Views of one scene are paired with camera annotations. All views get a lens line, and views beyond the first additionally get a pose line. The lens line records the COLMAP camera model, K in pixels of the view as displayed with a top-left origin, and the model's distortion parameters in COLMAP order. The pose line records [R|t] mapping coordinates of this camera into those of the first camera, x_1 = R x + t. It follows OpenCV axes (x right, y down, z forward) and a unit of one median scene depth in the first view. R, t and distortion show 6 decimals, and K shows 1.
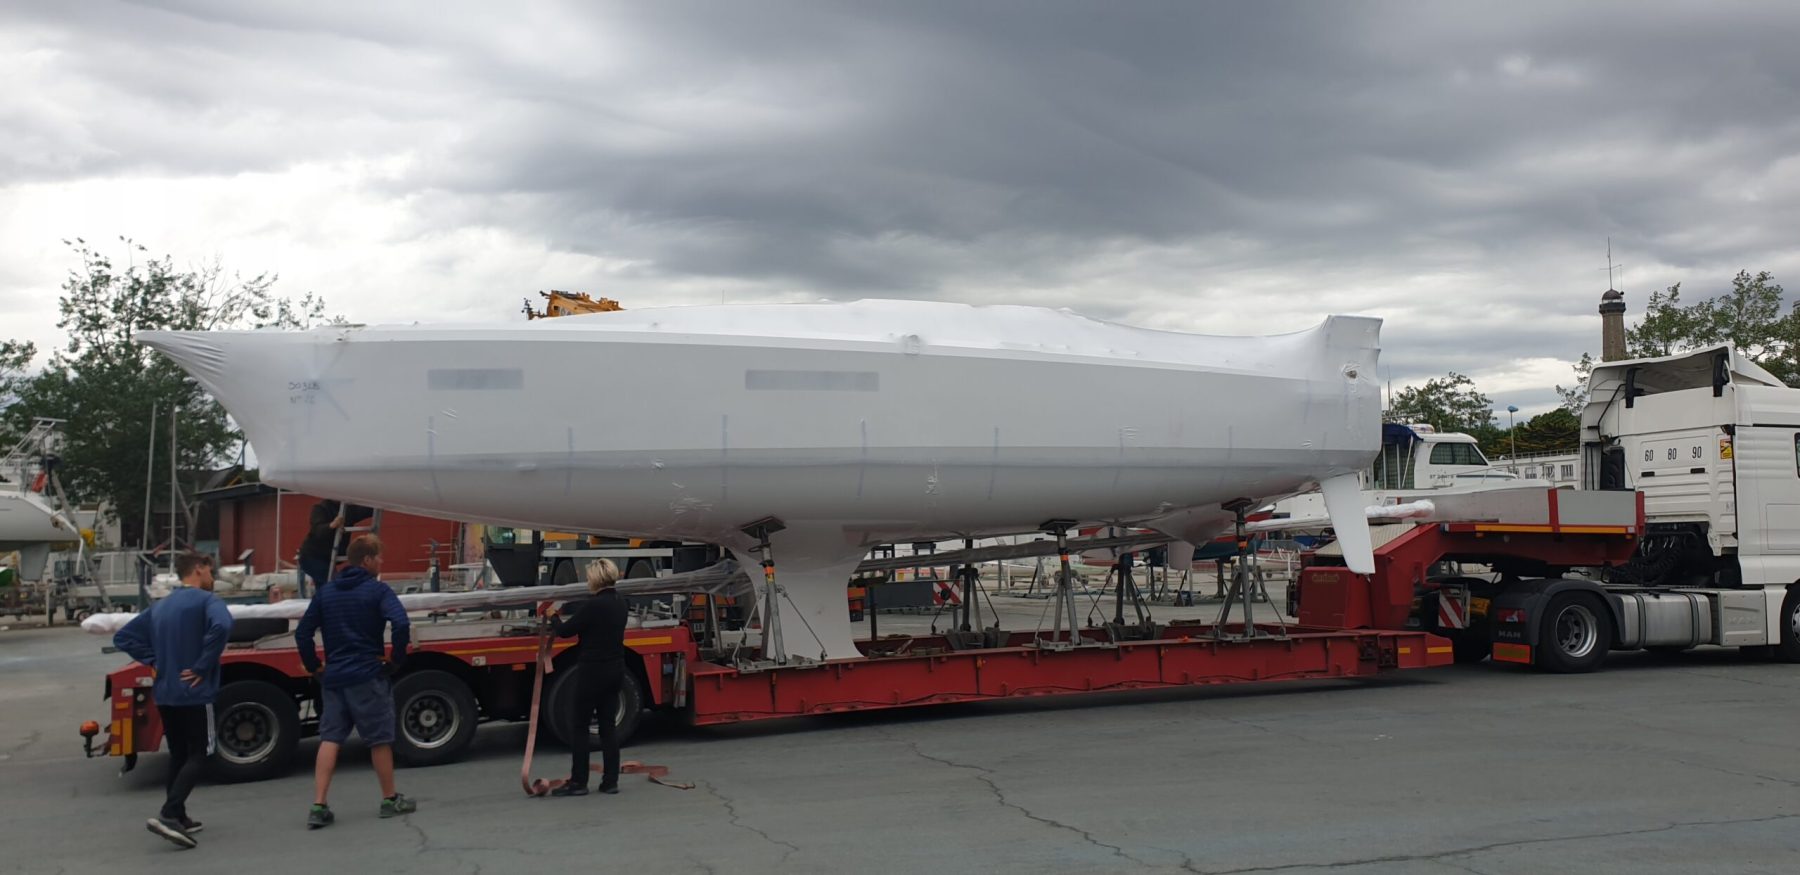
lens RADIAL K [[1367.8, 0, 900.0], [0, 1367.8, 437.5], [0, 0, 1]] dist [0.105383, -0.215436]
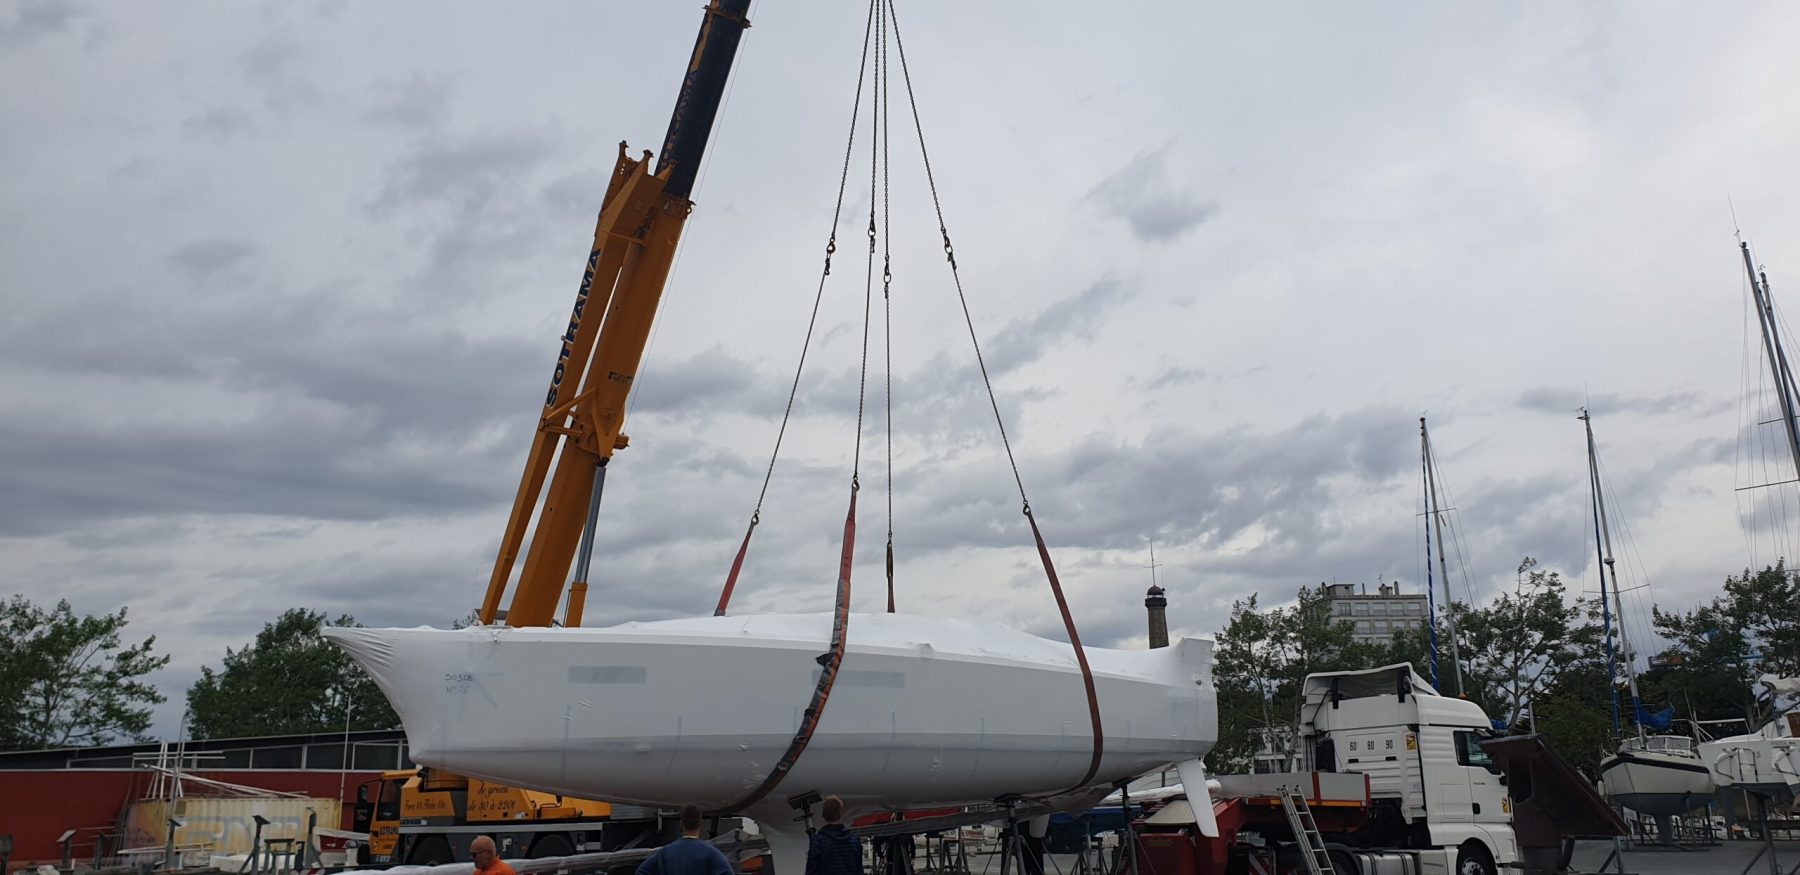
lens RADIAL K [[1326.7, 0, 900.0], [0, 1326.7, 437.5], [0, 0, 1]] dist [0.170405, -0.466414]
pose [[0.959807, 0.072846, 0.271044, -0.265386], [-0.016687, 0.978832, -0.203983, -0.006405], [-0.280166, 0.191262, 0.940705, -0.159340]]
